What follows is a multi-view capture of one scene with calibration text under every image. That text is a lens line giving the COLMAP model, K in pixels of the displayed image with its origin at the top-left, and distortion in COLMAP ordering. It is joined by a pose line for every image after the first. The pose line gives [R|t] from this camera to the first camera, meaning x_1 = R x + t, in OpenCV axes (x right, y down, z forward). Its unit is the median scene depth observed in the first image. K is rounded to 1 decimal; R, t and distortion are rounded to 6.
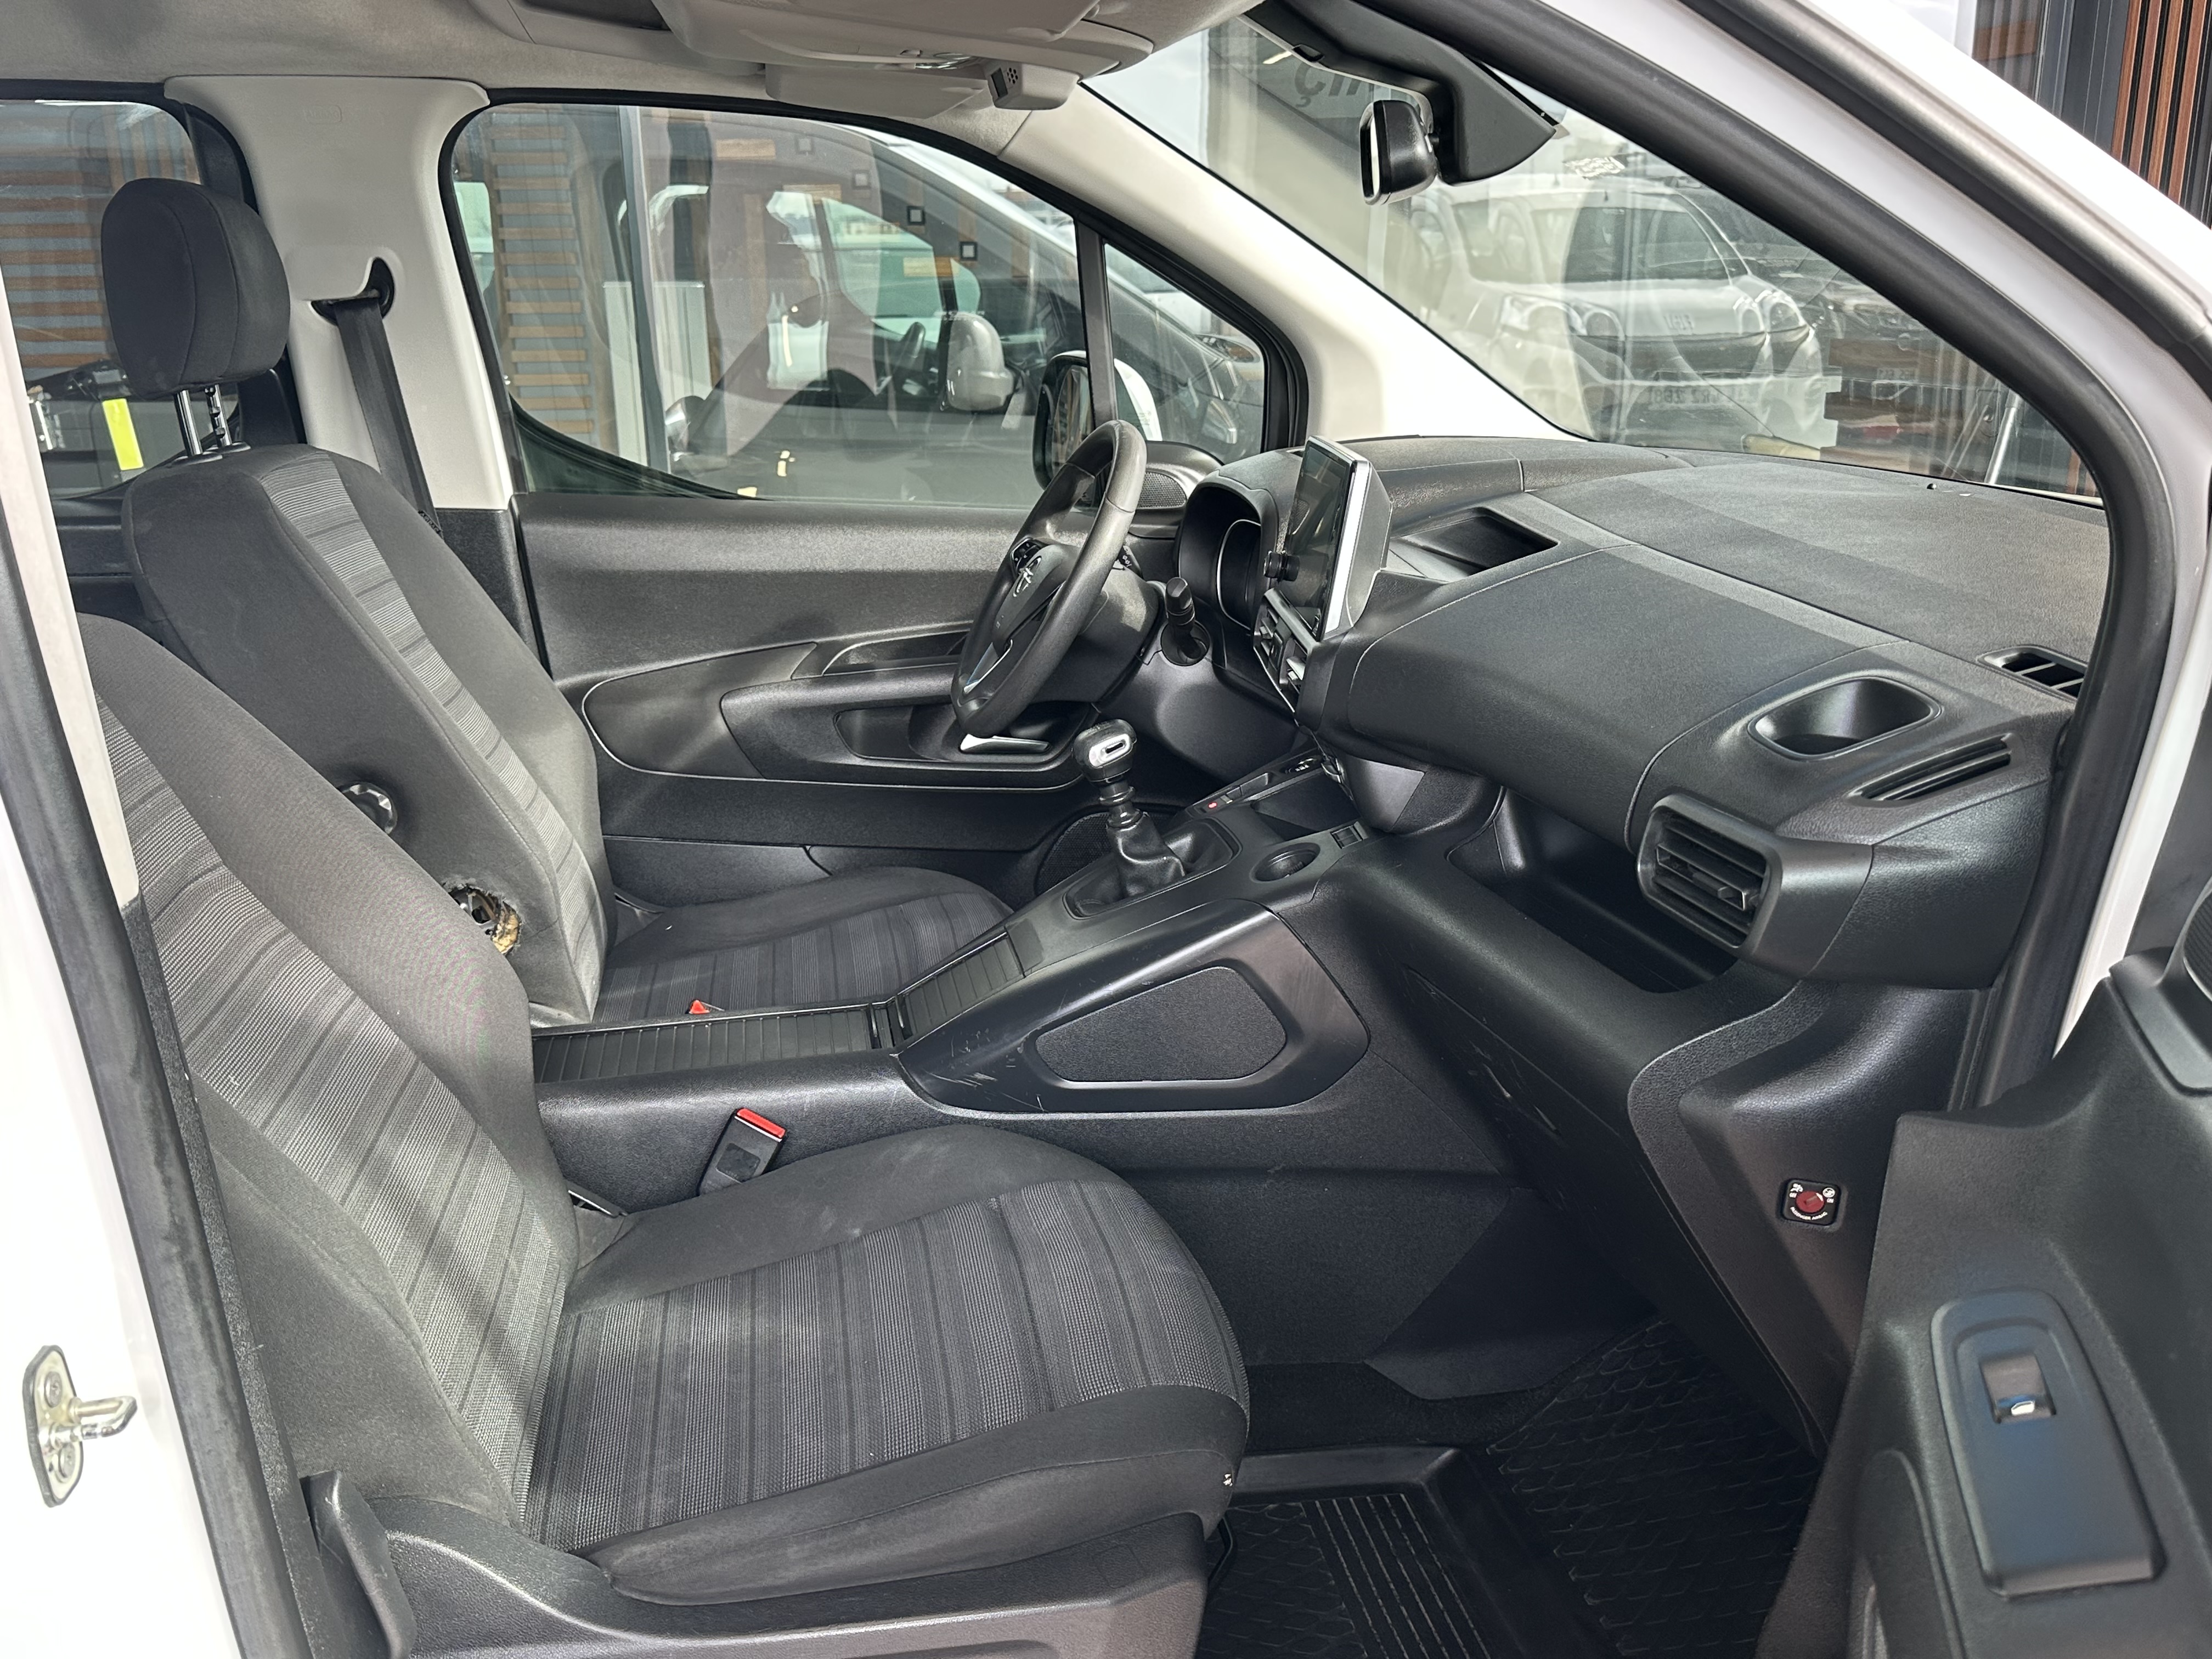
lens RADIAL K [[1927.2, 0, 1102.9], [0, 1927.2, 820.7], [0, 0, 1]] dist [0.167146, -0.341591]
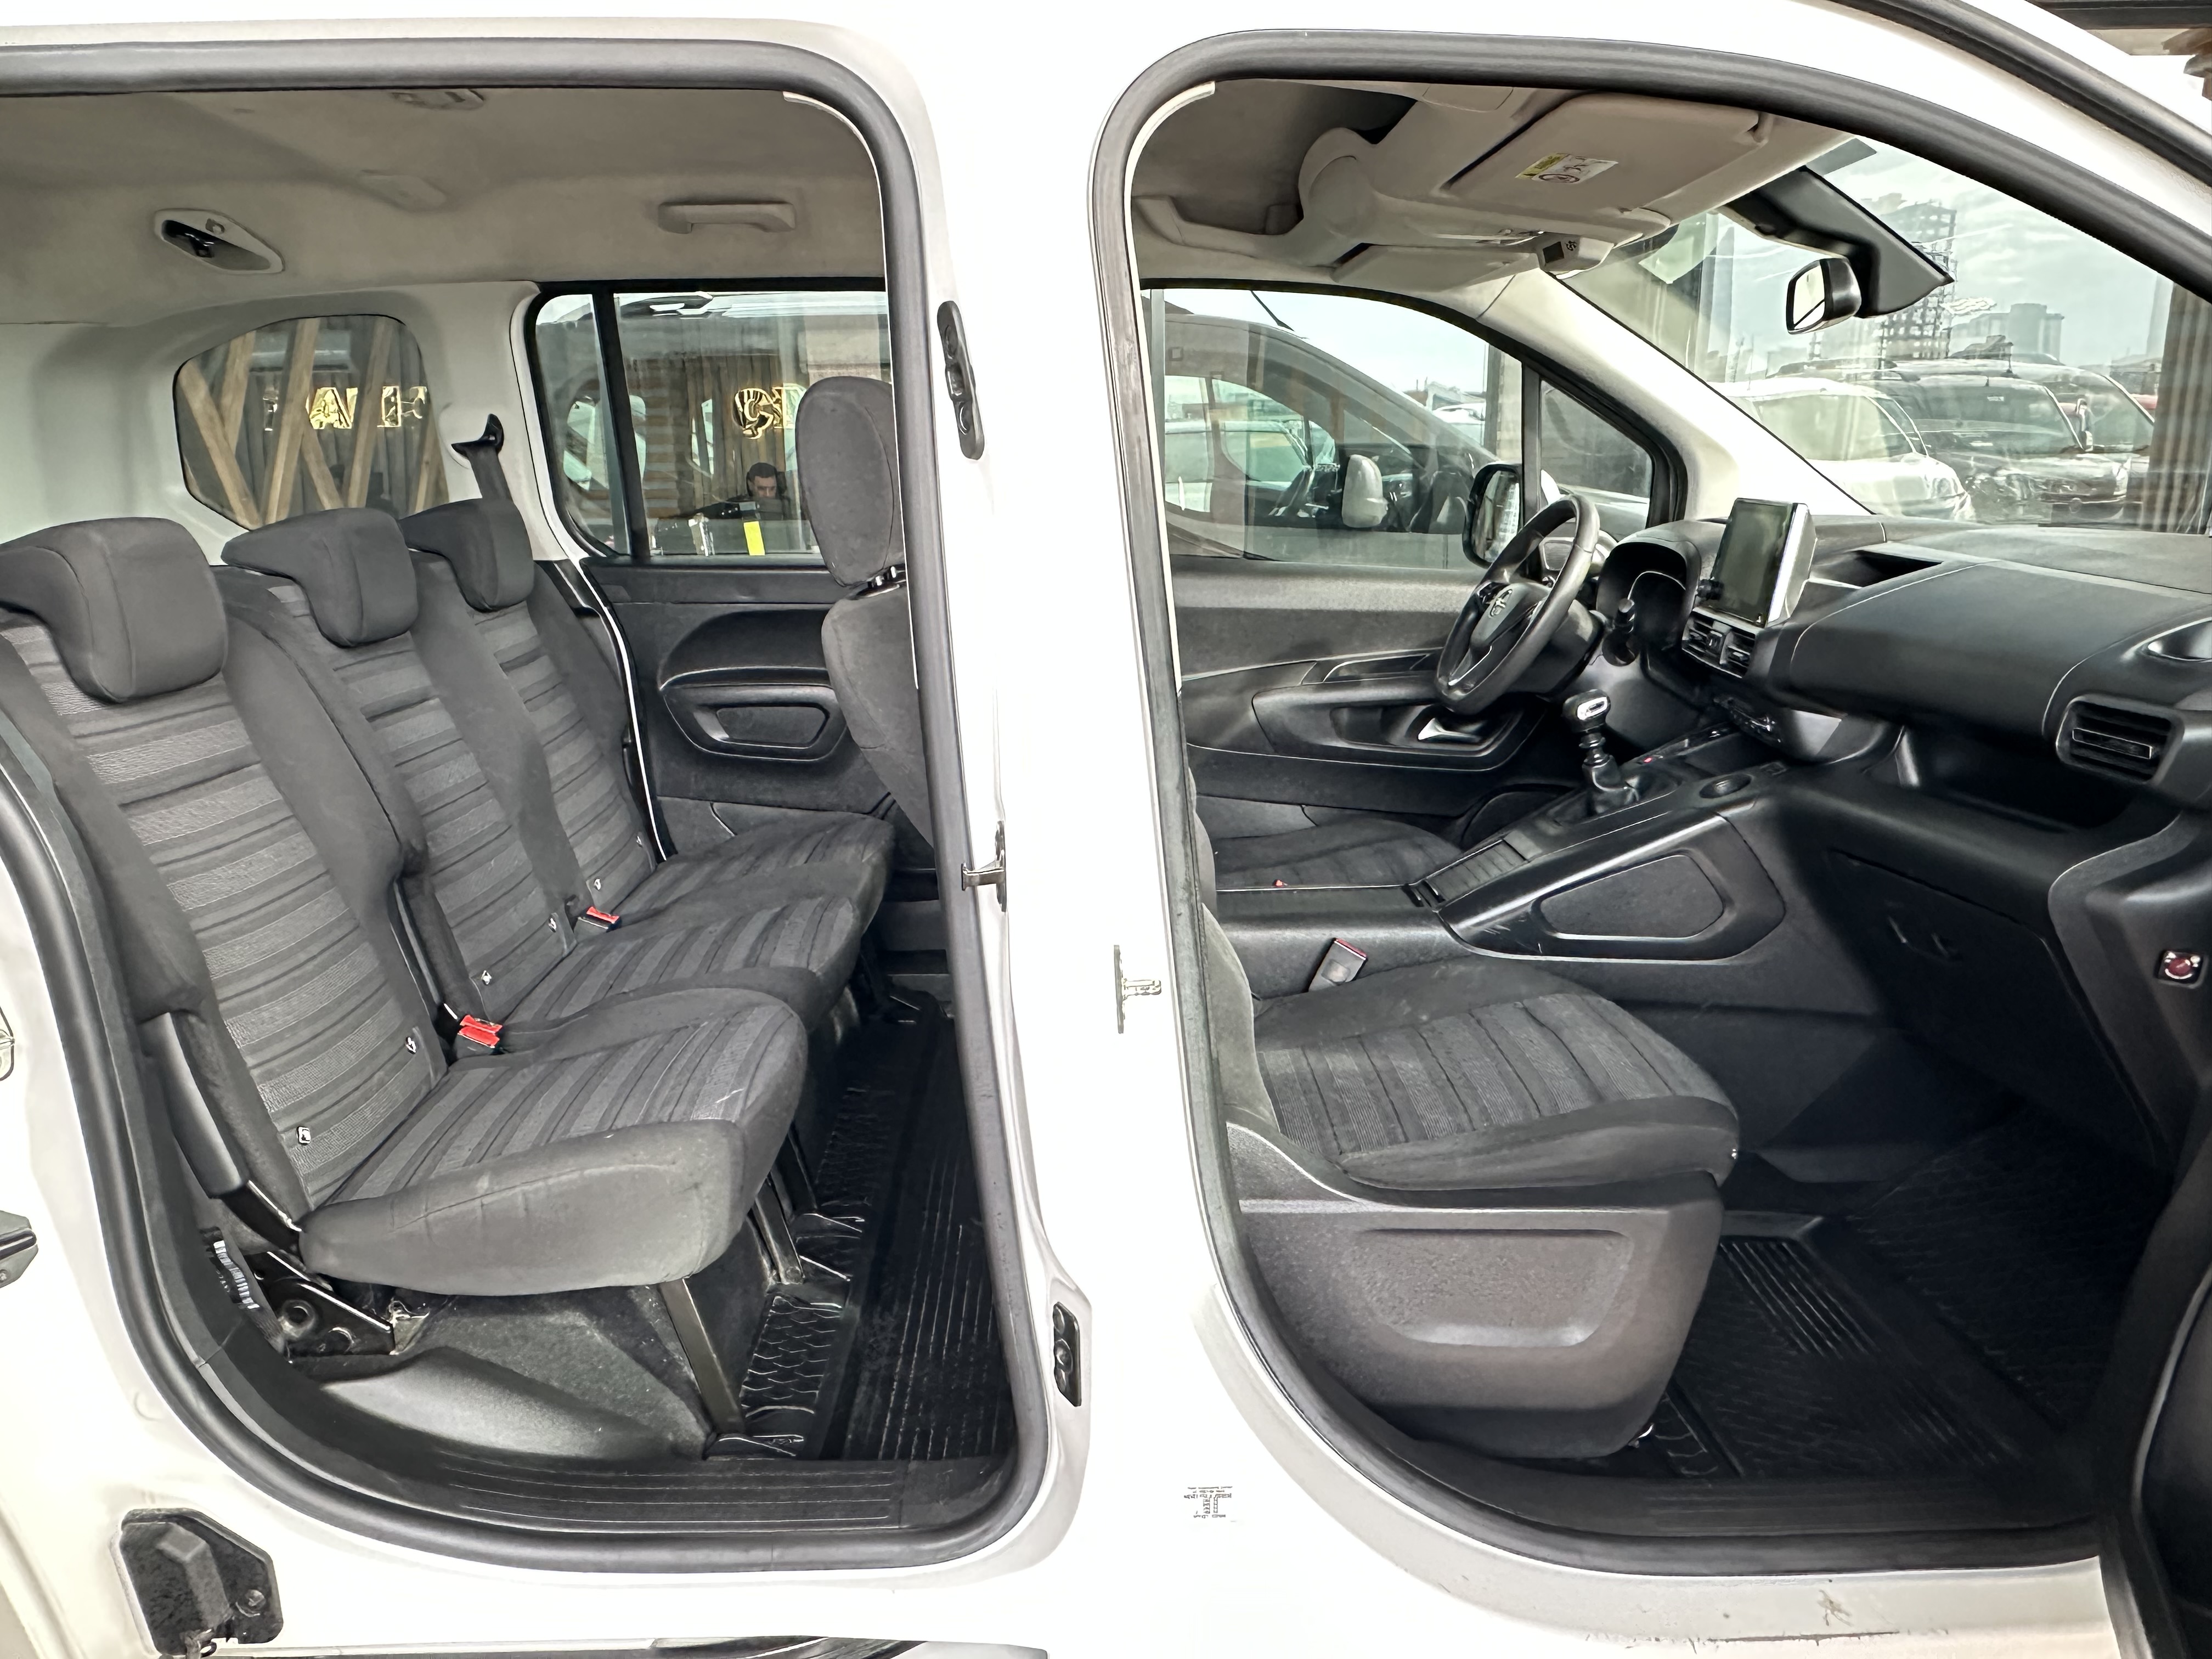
lens RADIAL K [[1543.9, 0, 1091.0], [0, 1543.9, 846.1], [0, 0, 1]] dist [0.000517, -0.004677]
pose [[0.986499, 0.038669, -0.159139, -0.186937], [-0.043335, 0.998723, -0.025955, 0.117308], [0.157932, 0.032500, 0.986915, -0.197055]]
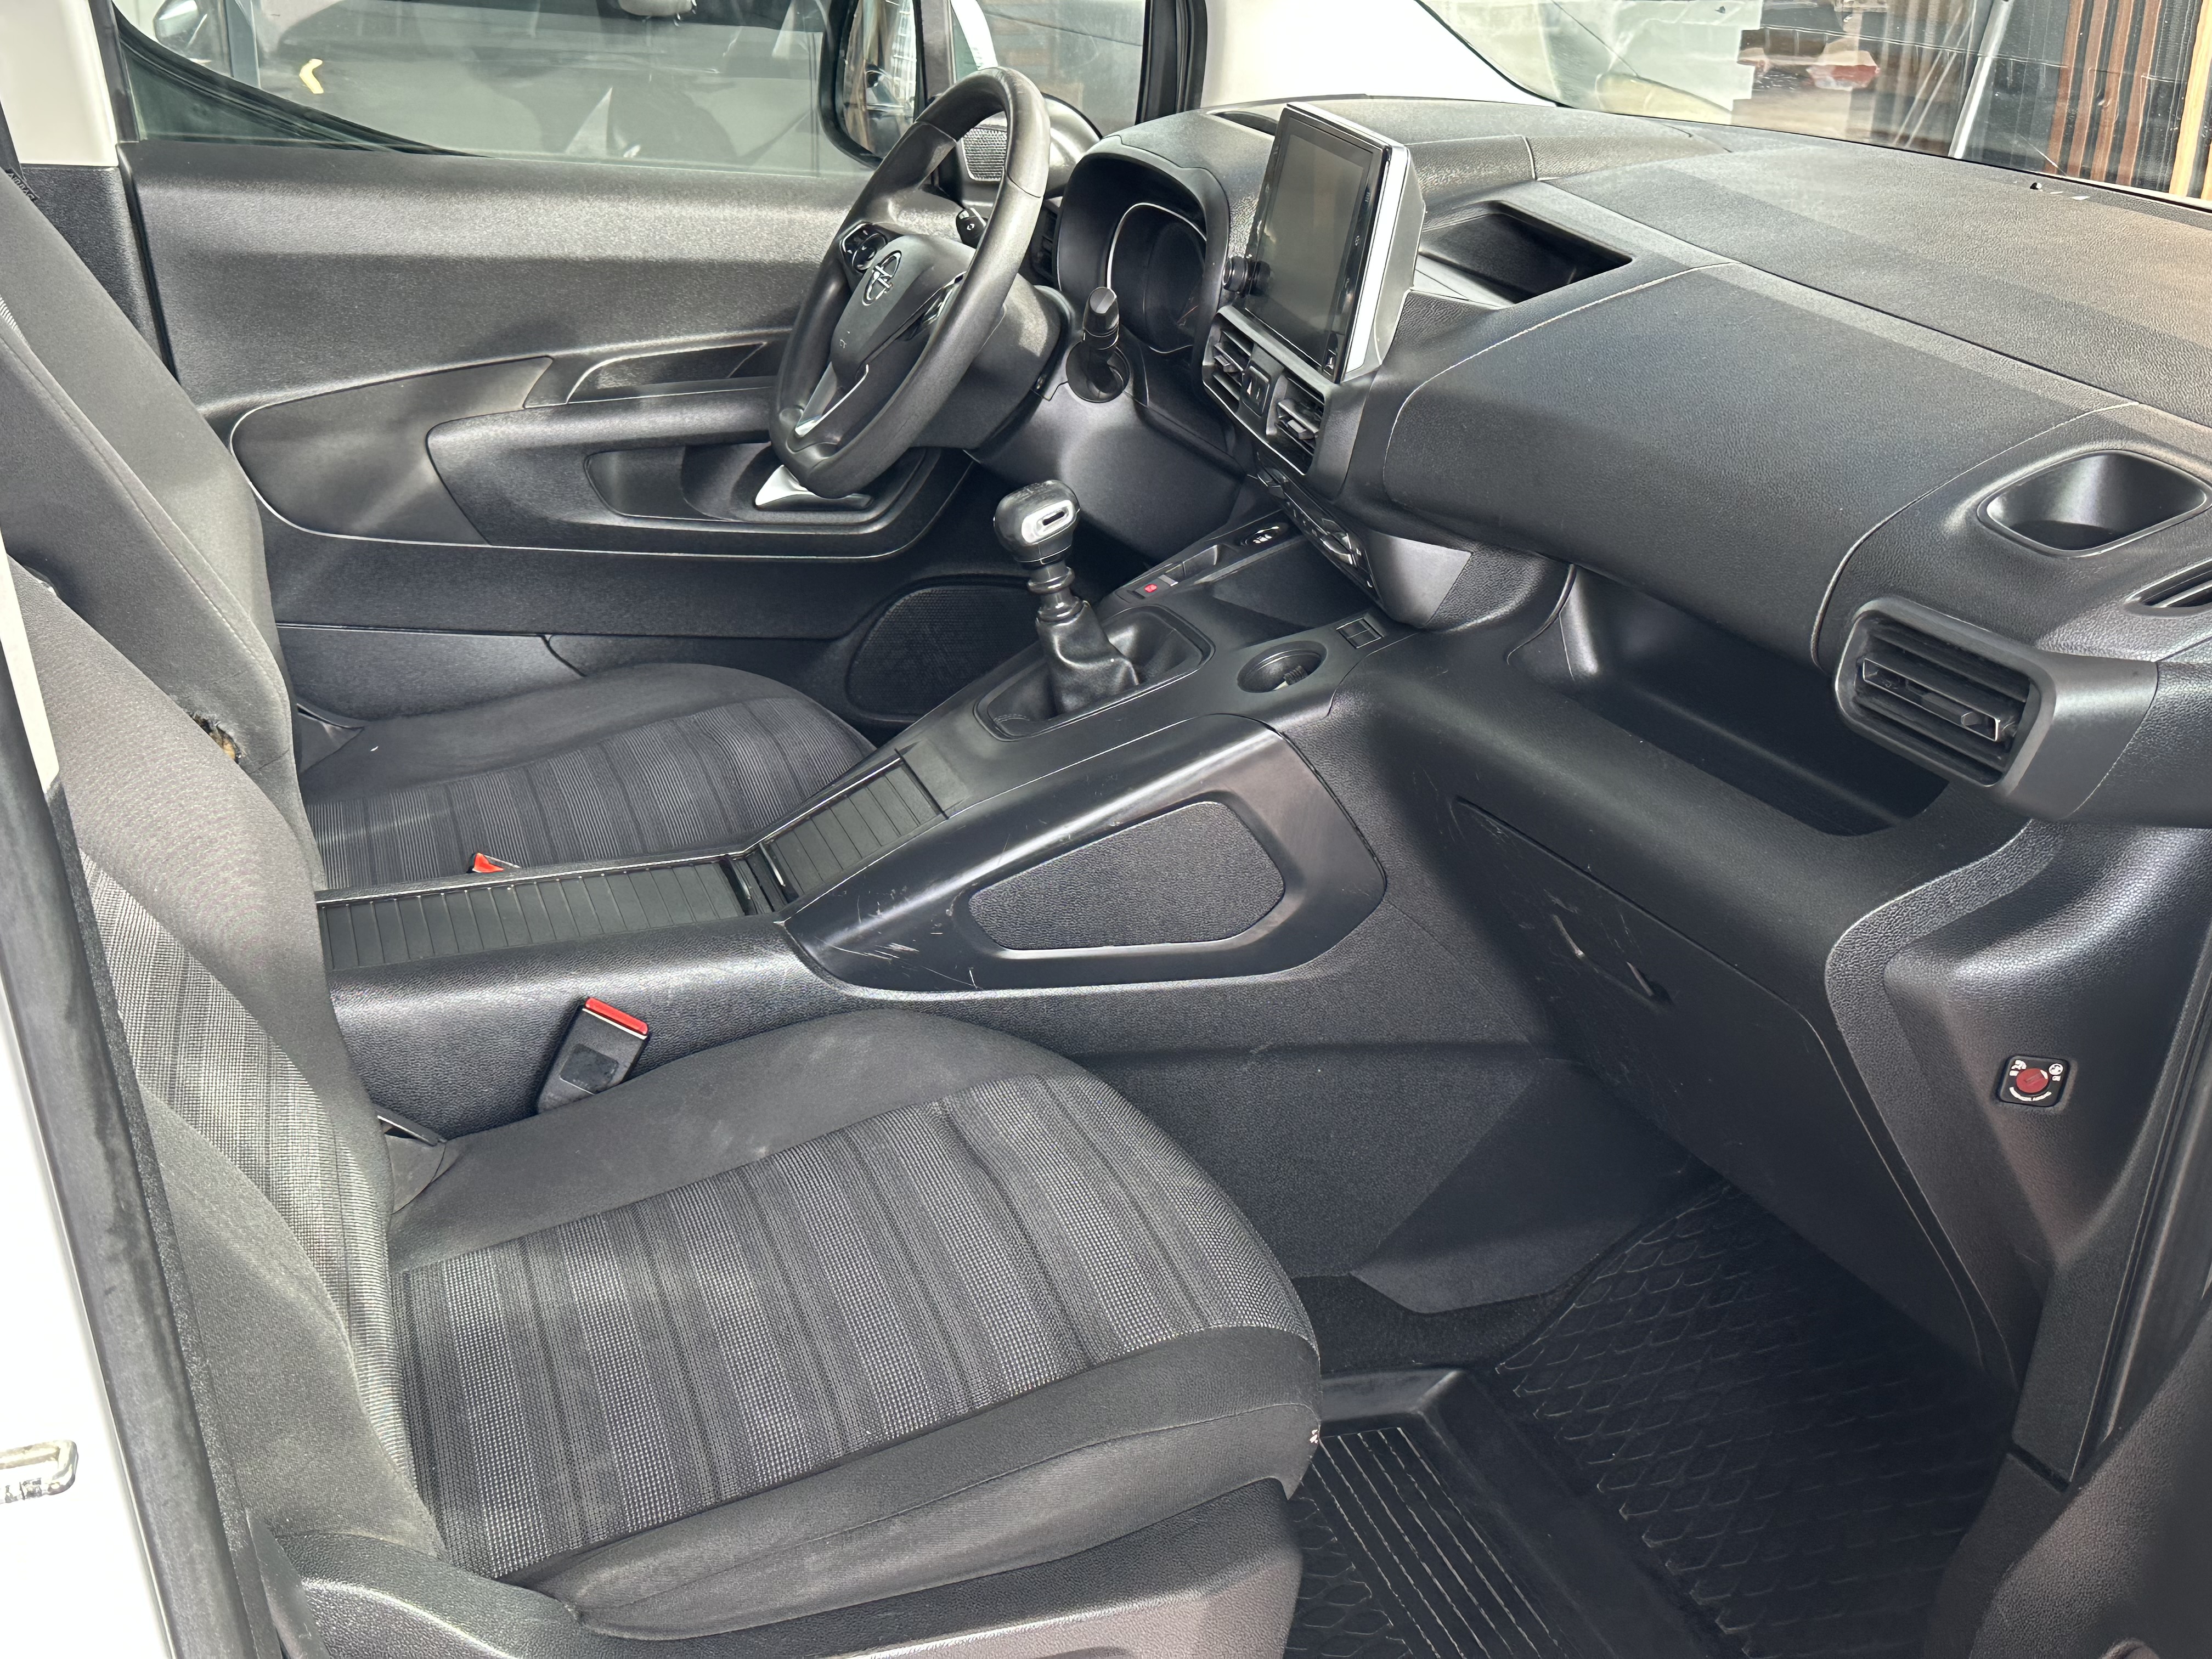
lens RADIAL K [[2498.5, 0, 1134.1], [0, 2498.5, 821.4], [0, 0, 1]] dist [0.213982, -0.527614]
pose [[0.986049, -0.022198, 0.164966, -0.137050], [0.005154, 0.994664, 0.103040, -0.021589], [-0.166373, -0.100753, 0.980902, 0.001492]]
